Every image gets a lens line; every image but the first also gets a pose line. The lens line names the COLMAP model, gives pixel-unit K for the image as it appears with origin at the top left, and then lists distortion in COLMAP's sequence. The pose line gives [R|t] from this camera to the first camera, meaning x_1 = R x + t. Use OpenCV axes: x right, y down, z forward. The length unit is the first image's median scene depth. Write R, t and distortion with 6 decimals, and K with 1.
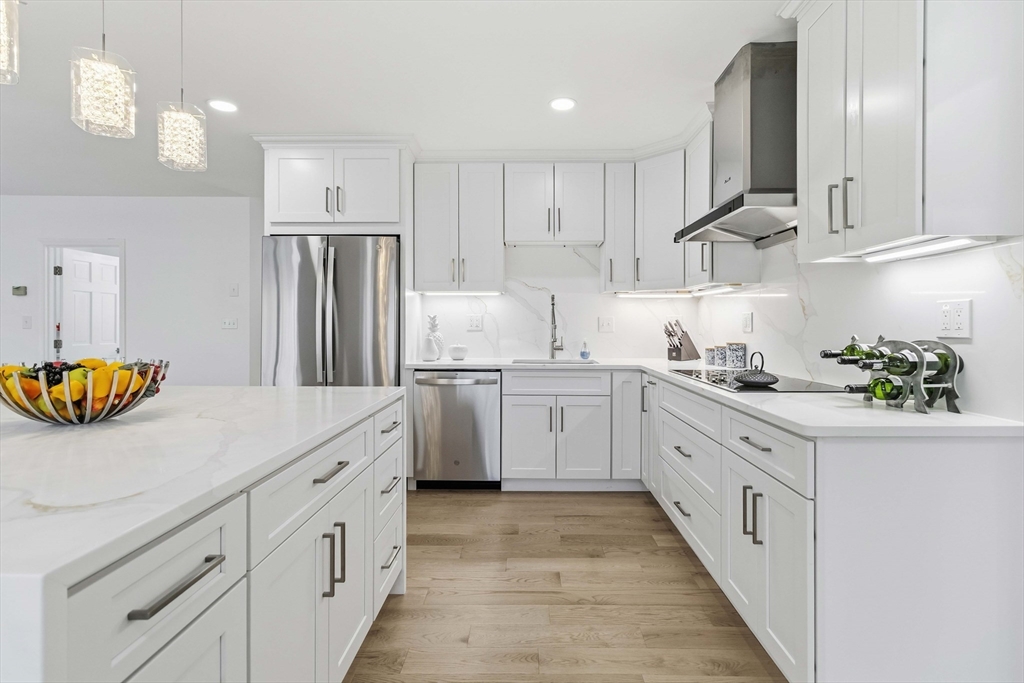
lens RADIAL K [[477.1, 0, 521.9], [0, 477.1, 325.3], [0, 0, 1]] dist [0.000718, 0.000422]
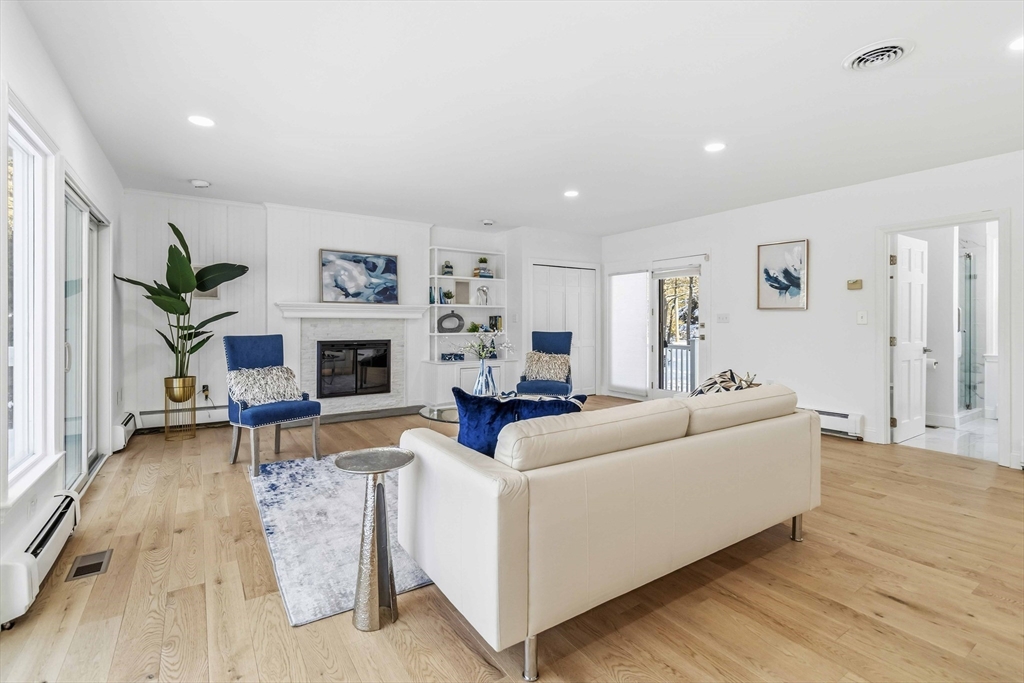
lens RADIAL K [[482.9, 0, 524.6], [0, 482.9, 322.5], [0, 0, 1]] dist [0.000608, 0.000308]
pose [[0.573620, 0.000066, -0.819122, -1.189546], [-0.001705, 0.999998, -0.001113, 0.010283], [0.819120, 0.002035, 0.573619, -0.173640]]
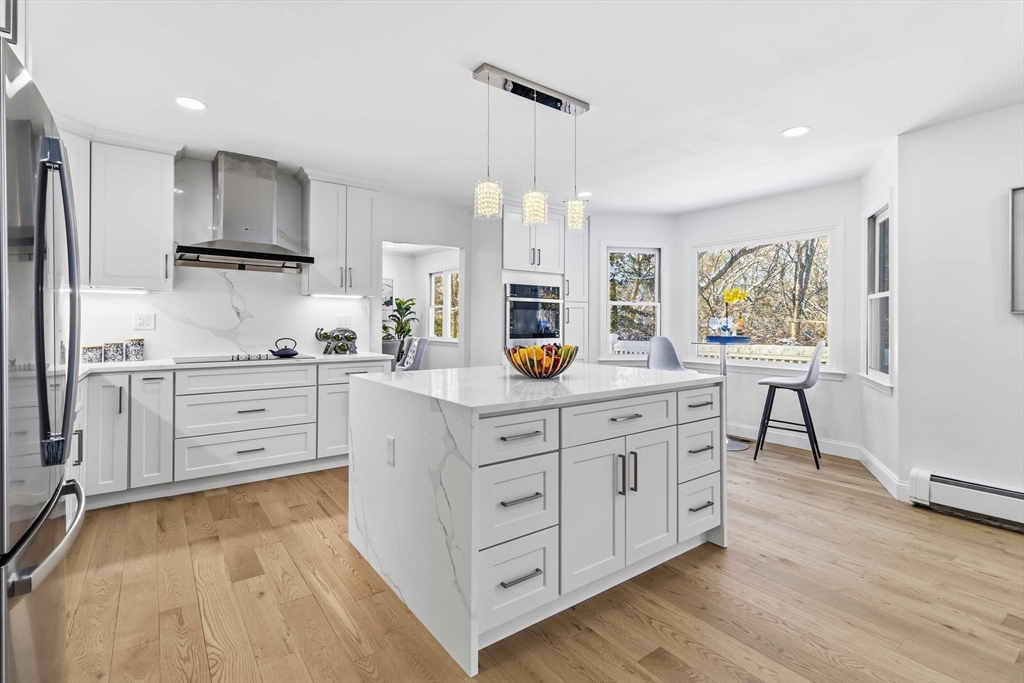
lens RADIAL K [[482.6, 0, 523.8], [0, 482.6, 320.5], [0, 0, 1]] dist [-0.000026, 0.000481]
pose [[-0.616756, 0.002319, 0.787151, -1.216184], [-0.001711, 0.999989, -0.004287, -0.005340], [-0.787152, -0.003991, -0.616746, 1.144064]]
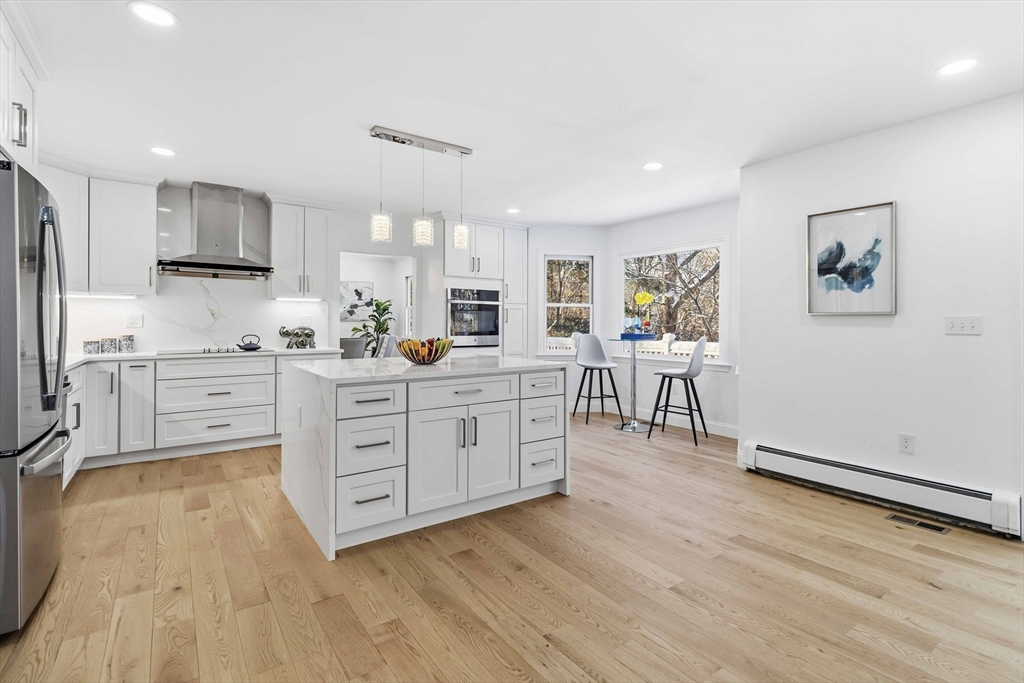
lens RADIAL K [[482.9, 0, 524.6], [0, 482.9, 322.5], [0, 0, 1]] dist [0.000608, 0.000308]
pose [[-0.599978, -0.001827, 0.800014, -1.641004], [-0.001567, 0.999998, 0.001108, -0.005274], [-0.800015, -0.000589, -0.599980, 1.067842]]
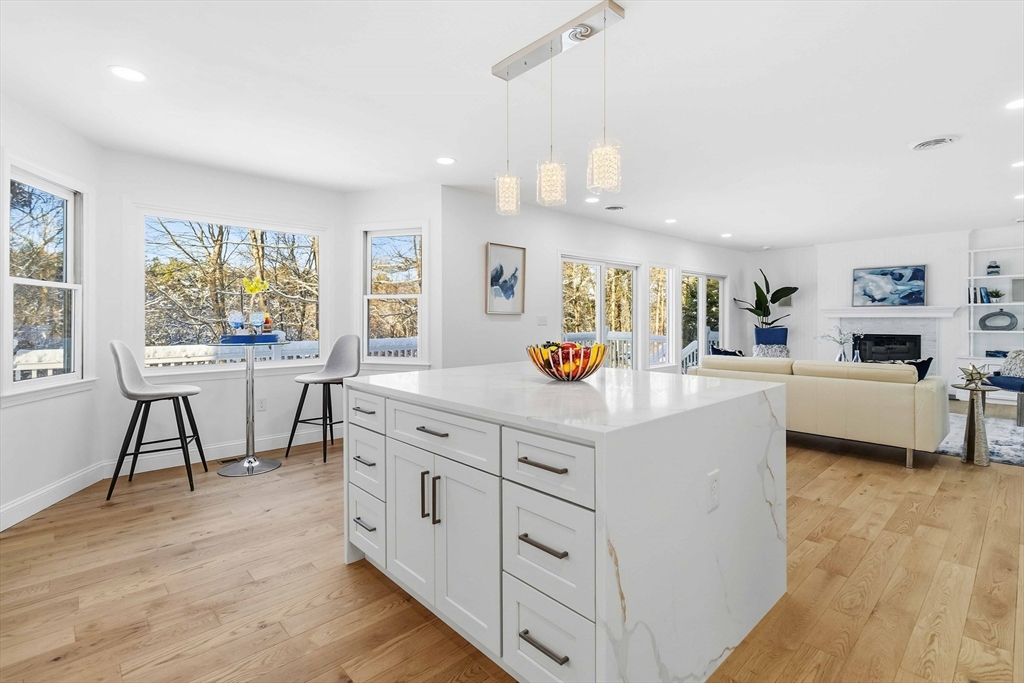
lens RADIAL K [[482.9, 0, 524.6], [0, 482.9, 322.5], [0, 0, 1]] dist [0.000608, 0.000308]
pose [[-0.715996, 0.005528, -0.698083, 0.187580], [0.000697, 0.999974, 0.007204, -0.003662], [0.698104, 0.004671, -0.715981, 1.083684]]
